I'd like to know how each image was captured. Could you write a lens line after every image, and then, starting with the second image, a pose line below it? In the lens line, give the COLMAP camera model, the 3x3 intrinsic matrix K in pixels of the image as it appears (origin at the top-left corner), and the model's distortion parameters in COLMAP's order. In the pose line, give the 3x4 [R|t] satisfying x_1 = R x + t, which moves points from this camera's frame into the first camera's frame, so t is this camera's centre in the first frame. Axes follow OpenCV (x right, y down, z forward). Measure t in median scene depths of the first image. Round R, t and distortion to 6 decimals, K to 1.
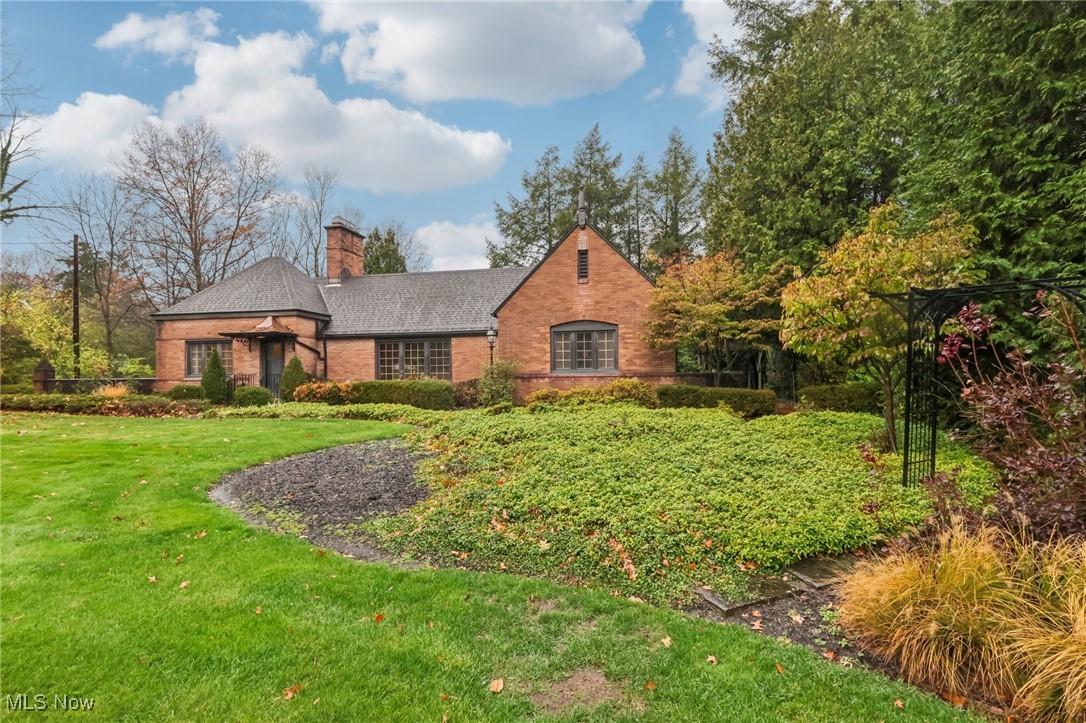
lens RADIAL K [[514.6, 0, 543.0], [0, 514.6, 361.5], [0, 0, 1]] dist [-0.000319, -0.000150]
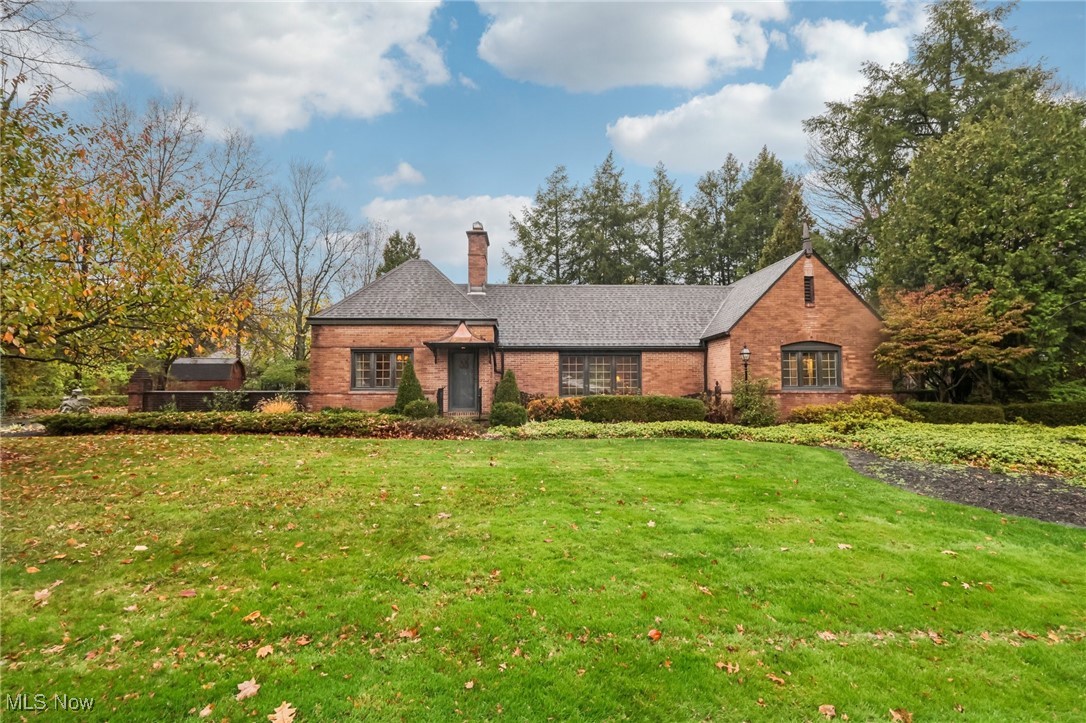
lens RADIAL K [[491.3, 0, 543.0], [0, 491.3, 361.5], [0, 0, 1]] dist [0.000591, -0.000029]
pose [[0.972107, 0.017561, 0.233881, -0.596722], [-0.014164, 0.999769, -0.016194, -0.010315], [-0.234111, 0.012430, 0.972130, 0.104243]]
